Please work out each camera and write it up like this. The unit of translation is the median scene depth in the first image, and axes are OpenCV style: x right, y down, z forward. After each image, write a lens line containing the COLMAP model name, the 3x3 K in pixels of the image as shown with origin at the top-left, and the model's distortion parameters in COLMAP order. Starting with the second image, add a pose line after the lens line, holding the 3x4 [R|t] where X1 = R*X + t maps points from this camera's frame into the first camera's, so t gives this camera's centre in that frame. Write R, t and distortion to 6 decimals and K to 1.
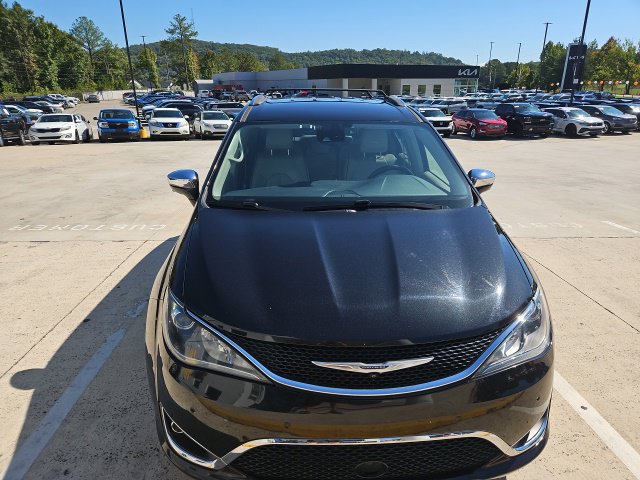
lens RADIAL K [[426.0, 0, 325.4], [0, 426.0, 237.8], [0, 0, 1]] dist [0.062830, -0.048155]
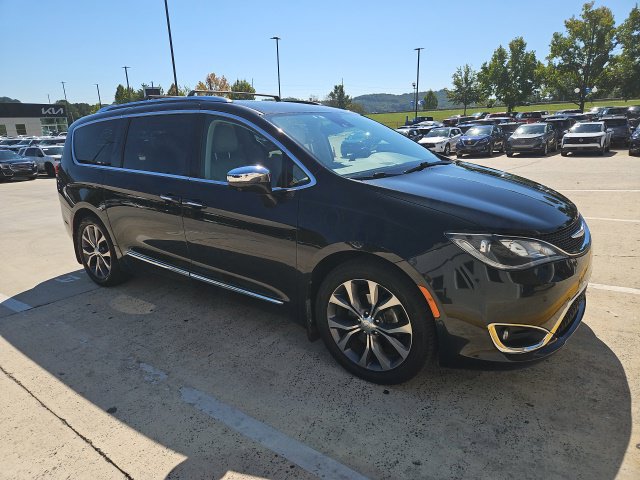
lens RADIAL K [[426.0, 0, 311.4], [0, 426.0, 232.8], [0, 0, 1]] dist [0.062830, -0.048155]
pose [[0.658354, -0.207520, 0.723537, -0.896189], [0.275779, 0.960905, 0.024666, -0.006621], [-0.700369, 0.183297, 0.689845, 0.303004]]
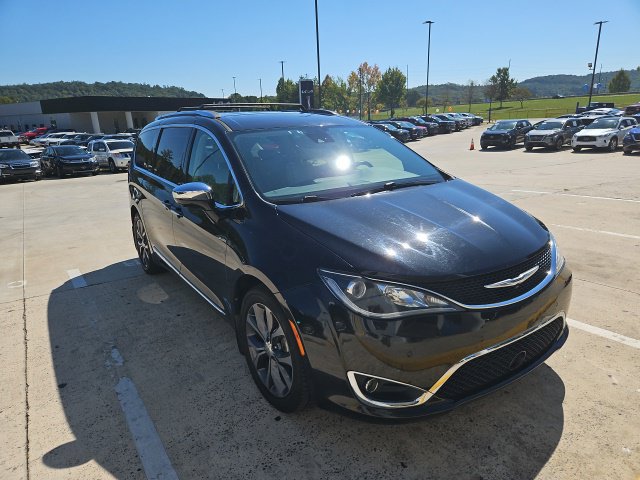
lens RADIAL K [[426.0, 0, 318.3], [0, 426.0, 242.1], [0, 0, 1]] dist [0.062830, -0.048155]
pose [[0.863624, -0.173283, 0.473420, -0.547813], [0.200805, 0.979601, -0.007755, 0.035068], [-0.462419, 0.101762, 0.880803, 0.037308]]
